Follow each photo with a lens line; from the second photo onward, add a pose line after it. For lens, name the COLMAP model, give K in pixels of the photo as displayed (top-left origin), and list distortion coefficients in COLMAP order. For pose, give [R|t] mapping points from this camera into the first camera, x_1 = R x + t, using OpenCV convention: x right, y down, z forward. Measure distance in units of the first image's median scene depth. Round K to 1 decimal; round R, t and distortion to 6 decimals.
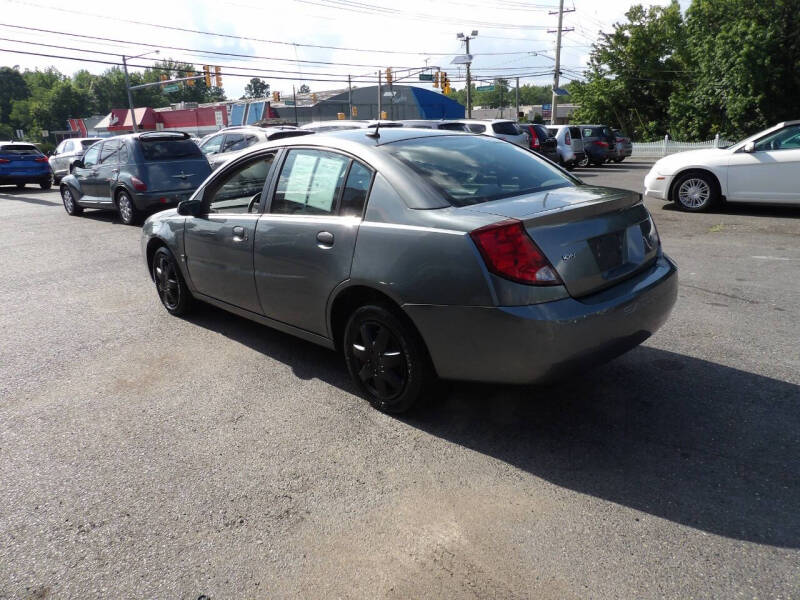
lens RADIAL K [[566.5, 0, 406.0], [0, 566.5, 300.3], [0, 0, 1]] dist [-0.029334, 0.031708]
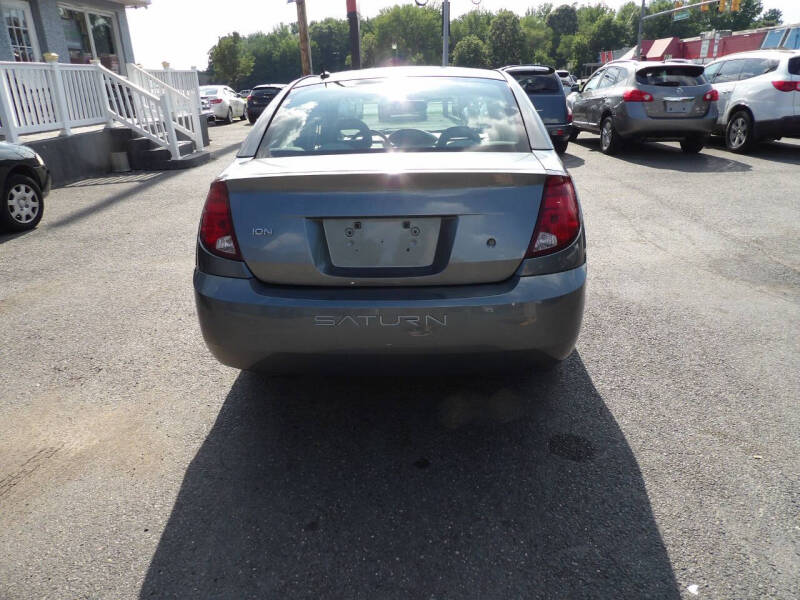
lens RADIAL K [[566.5, 0, 408.5], [0, 566.5, 291.3], [0, 0, 1]] dist [-0.029334, 0.031708]
pose [[0.668891, 0.272532, -0.691600, 0.246842], [-0.206627, 0.961871, 0.179194, -0.044748], [0.714066, 0.023042, 0.699699, 0.137186]]
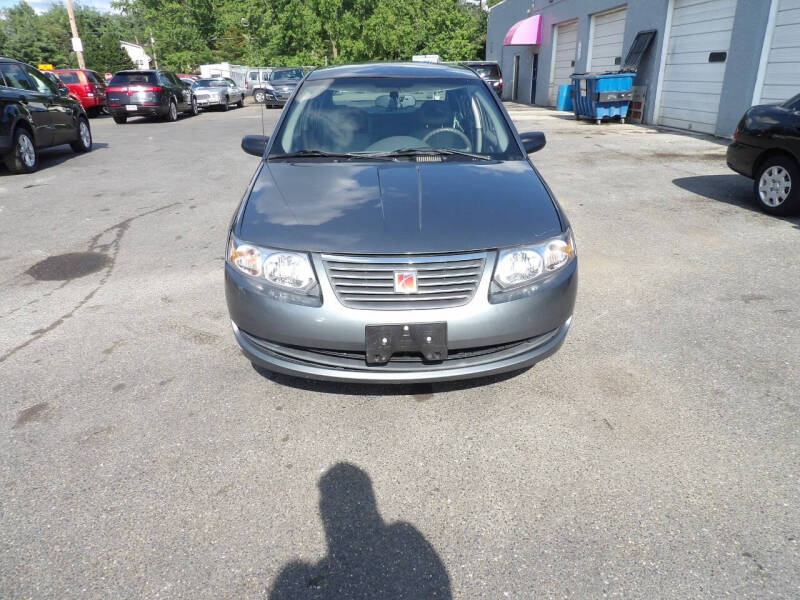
lens RADIAL K [[566.5, 0, 405.9], [0, 566.5, 295.7], [0, 0, 1]] dist [-0.029334, 0.031708]
pose [[-0.732955, -0.211102, 0.646694, -0.338981], [0.224670, 0.822174, 0.523023, -0.185899], [-0.642106, 0.528645, -0.555188, 0.685014]]
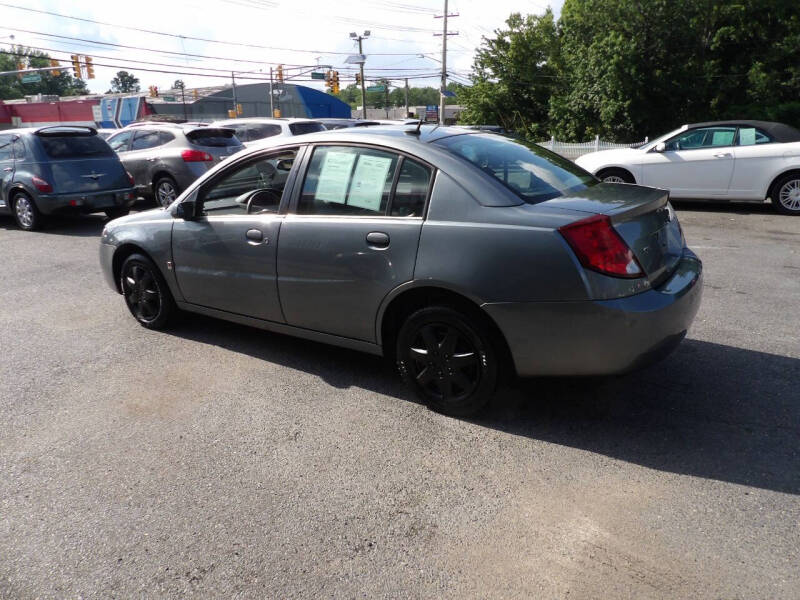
lens RADIAL K [[566.5, 0, 407.4], [0, 566.5, 296.7], [0, 0, 1]] dist [-0.029334, 0.031708]
pose [[0.980216, -0.045426, 0.192645, -0.083933], [0.046378, 0.998924, -0.000434, -0.002793], [-0.192418, 0.009360, 0.981268, 0.015039]]
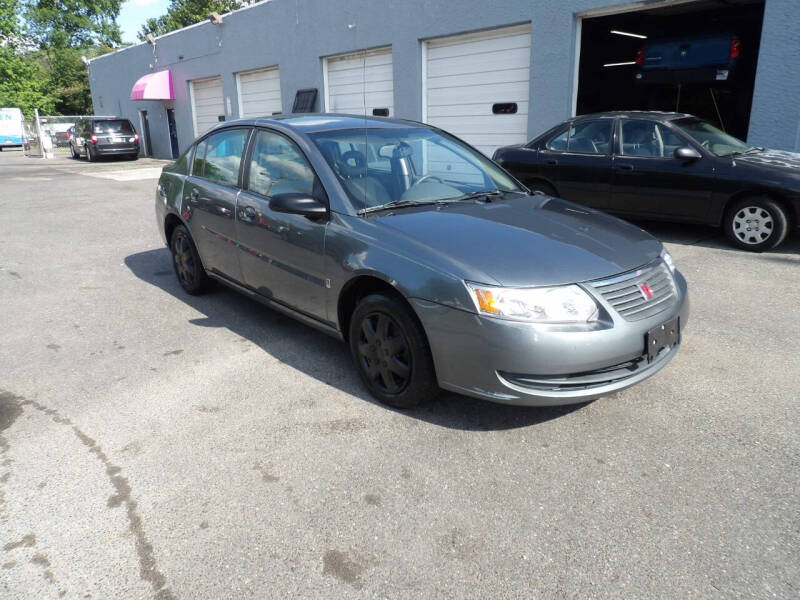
lens RADIAL K [[566.5, 0, 406.3], [0, 566.5, 296.1], [0, 0, 1]] dist [-0.029334, 0.031708]
pose [[-0.996881, 0.026443, 0.074363, -0.111700], [0.063005, 0.834089, 0.548020, -0.222788], [-0.047534, 0.550996, -0.833153, 0.781580]]
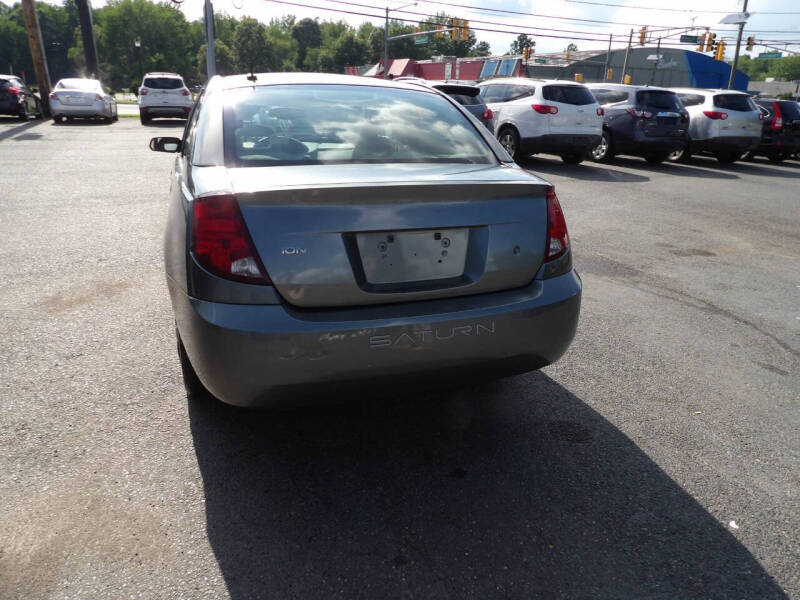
lens RADIAL K [[566.5, 0, 406.2], [0, 566.5, 292.5], [0, 0, 1]] dist [-0.029334, 0.031708]
pose [[0.907616, 0.199285, -0.369483, 0.169420], [-0.179726, 0.979861, 0.087012, -0.027517], [0.379382, -0.012568, 0.925155, 0.088066]]
